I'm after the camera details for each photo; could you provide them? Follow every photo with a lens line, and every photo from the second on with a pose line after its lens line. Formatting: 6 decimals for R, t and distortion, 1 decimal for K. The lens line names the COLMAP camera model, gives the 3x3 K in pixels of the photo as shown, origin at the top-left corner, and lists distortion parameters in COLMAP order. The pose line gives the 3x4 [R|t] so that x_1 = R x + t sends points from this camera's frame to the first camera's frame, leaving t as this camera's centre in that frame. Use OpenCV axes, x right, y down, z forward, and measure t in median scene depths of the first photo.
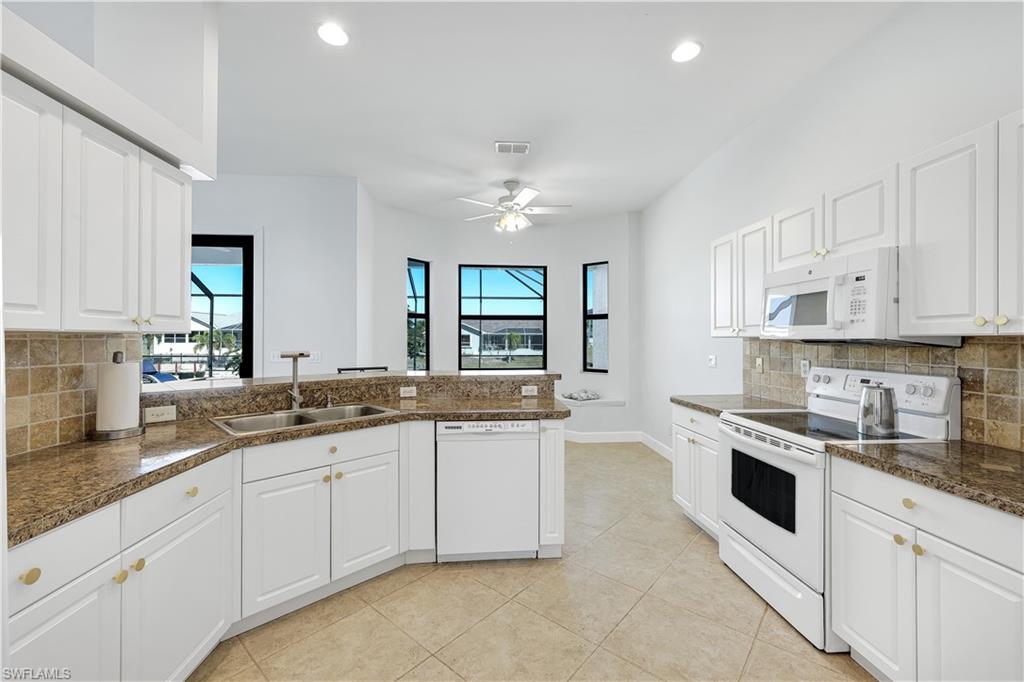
lens RADIAL K [[413.6, 0, 511.6], [0, 413.6, 338.0], [0, 0, 1]] dist [0.000330, 0.000040]
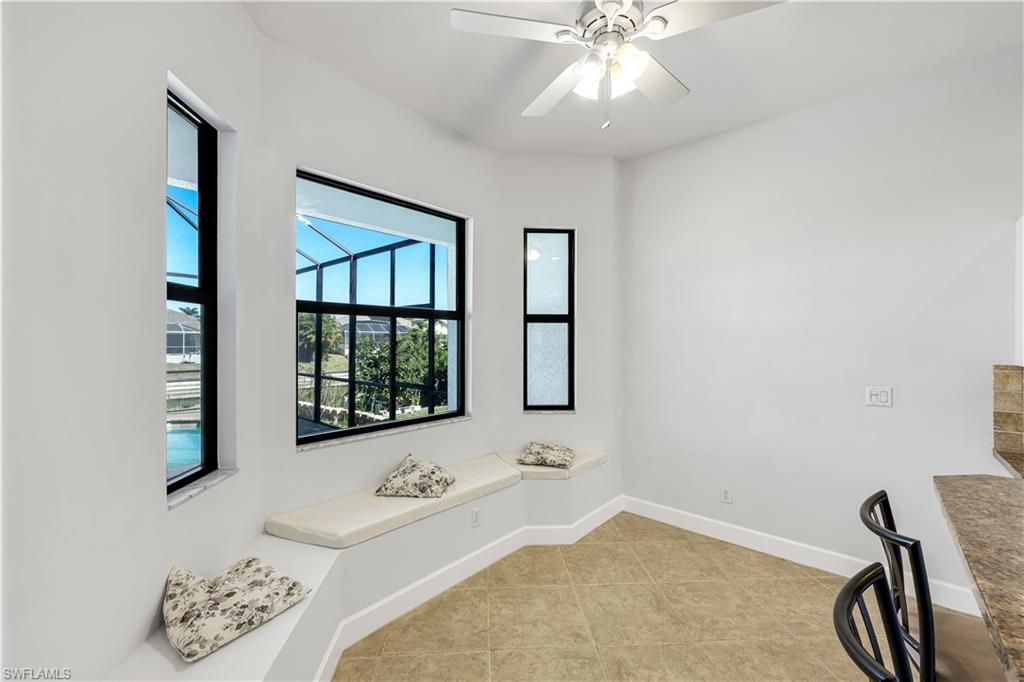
lens RADIAL K [[419.4, 0, 515.7], [0, 419.4, 338.2], [0, 0, 1]] dist [0.003083, 0.000315]
pose [[0.711103, 0.005778, 0.703064, -0.301993], [-0.007067, 0.999974, -0.001071, -0.024638], [-0.703053, -0.004206, 0.711125, 0.684879]]
